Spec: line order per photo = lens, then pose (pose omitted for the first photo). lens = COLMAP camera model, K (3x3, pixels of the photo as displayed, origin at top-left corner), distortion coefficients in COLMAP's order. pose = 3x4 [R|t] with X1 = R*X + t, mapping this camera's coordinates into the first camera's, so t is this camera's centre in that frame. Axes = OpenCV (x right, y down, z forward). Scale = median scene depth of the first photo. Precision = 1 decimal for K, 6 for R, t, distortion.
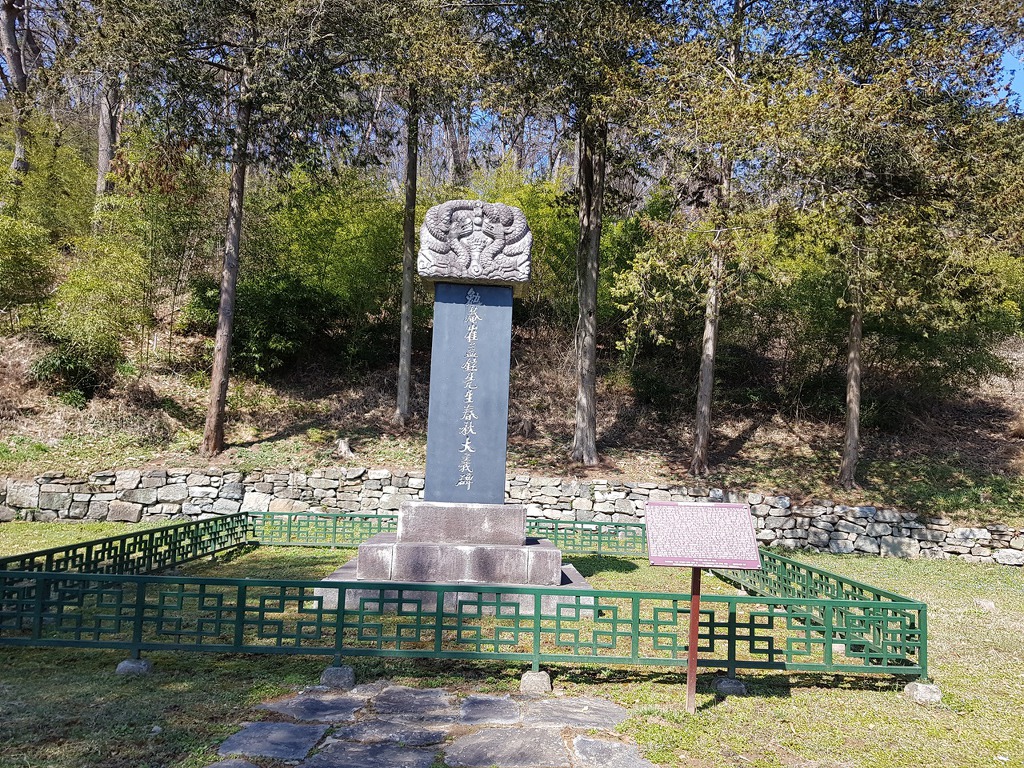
lens RADIAL K [[777.0, 0, 511.8], [0, 777.0, 384.4], [0, 0, 1]] dist [-0.007498, -0.001296]
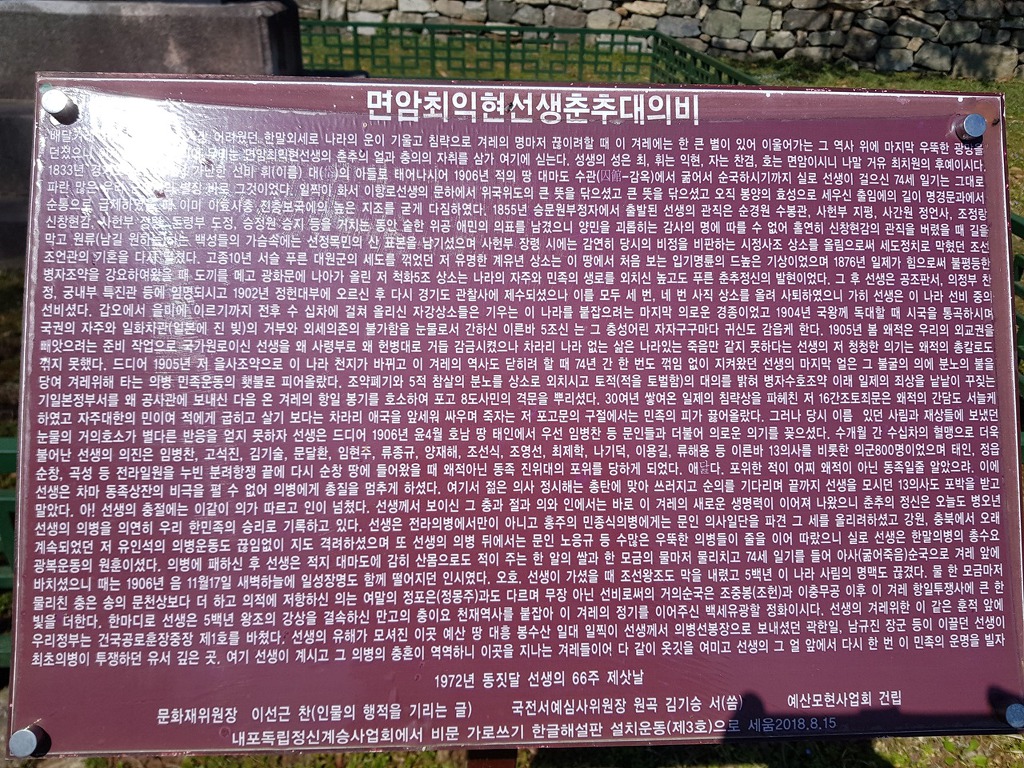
lens RADIAL K [[777.0, 0, 512.4], [0, 777.0, 383.9], [0, 0, 1]] dist [-0.007498, -0.001296]
pose [[0.999707, -0.017450, 0.016802, 0.090145], [0.004196, 0.807869, 0.589347, 0.044517], [-0.023858, -0.589104, 0.807705, 0.324035]]
